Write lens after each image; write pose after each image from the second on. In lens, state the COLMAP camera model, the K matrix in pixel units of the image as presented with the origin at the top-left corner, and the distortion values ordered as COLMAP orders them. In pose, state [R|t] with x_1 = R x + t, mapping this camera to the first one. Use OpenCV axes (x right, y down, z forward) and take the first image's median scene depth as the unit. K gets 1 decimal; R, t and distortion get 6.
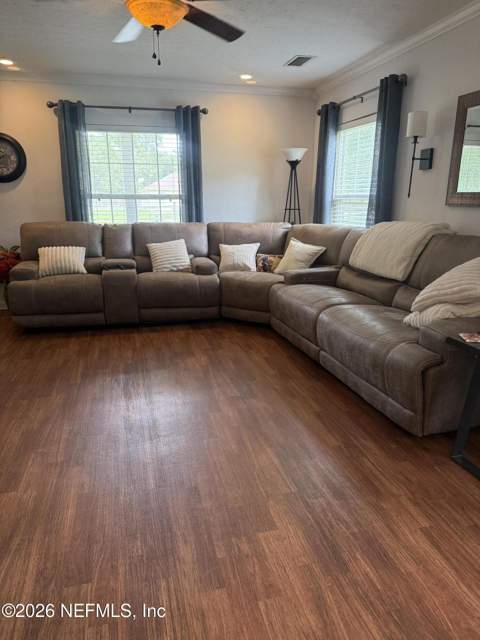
lens RADIAL K [[445.7, 0, 240.8], [0, 445.7, 321.6], [0, 0, 1]] dist [0.099246, -0.137756]
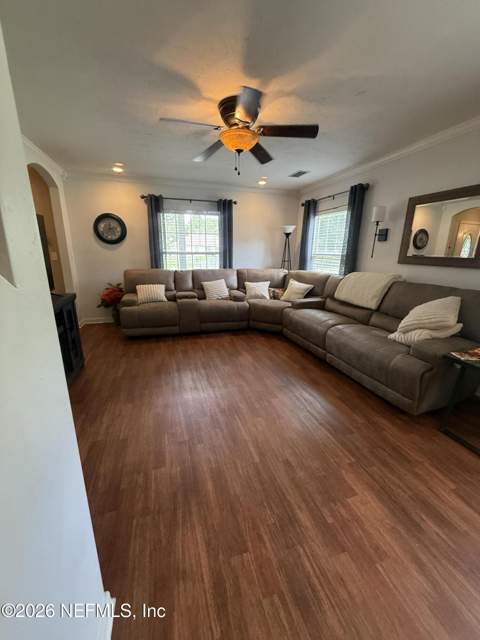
lens RADIAL K [[254.9, 0, 240.6], [0, 254.9, 318.3], [0, 0, 1]] dist [0.007006, -0.000134]
pose [[0.998433, -0.005588, 0.055687, -0.127631], [0.005745, 0.999980, -0.002658, -0.041594], [-0.055671, 0.002974, 0.998445, 0.073100]]
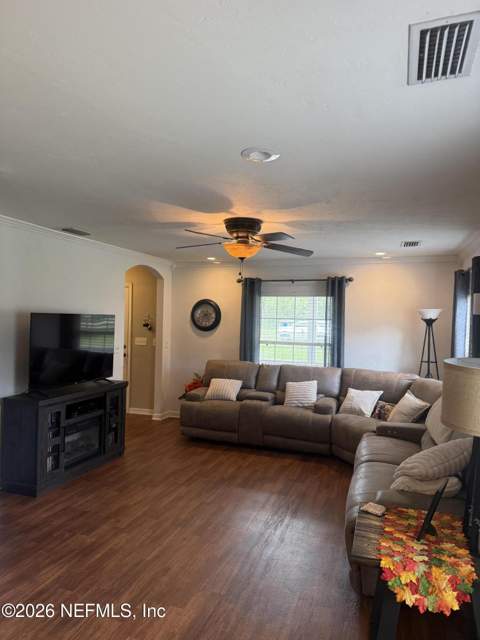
lens RADIAL K [[445.7, 0, 240.8], [0, 445.7, 321.6], [0, 0, 1]] dist [0.099246, -0.137756]
pose [[0.836817, 0.022336, -0.547027, 0.376502], [-0.164562, 0.963224, -0.212410, -0.053968], [0.522165, 0.267768, 0.809718, -0.117713]]
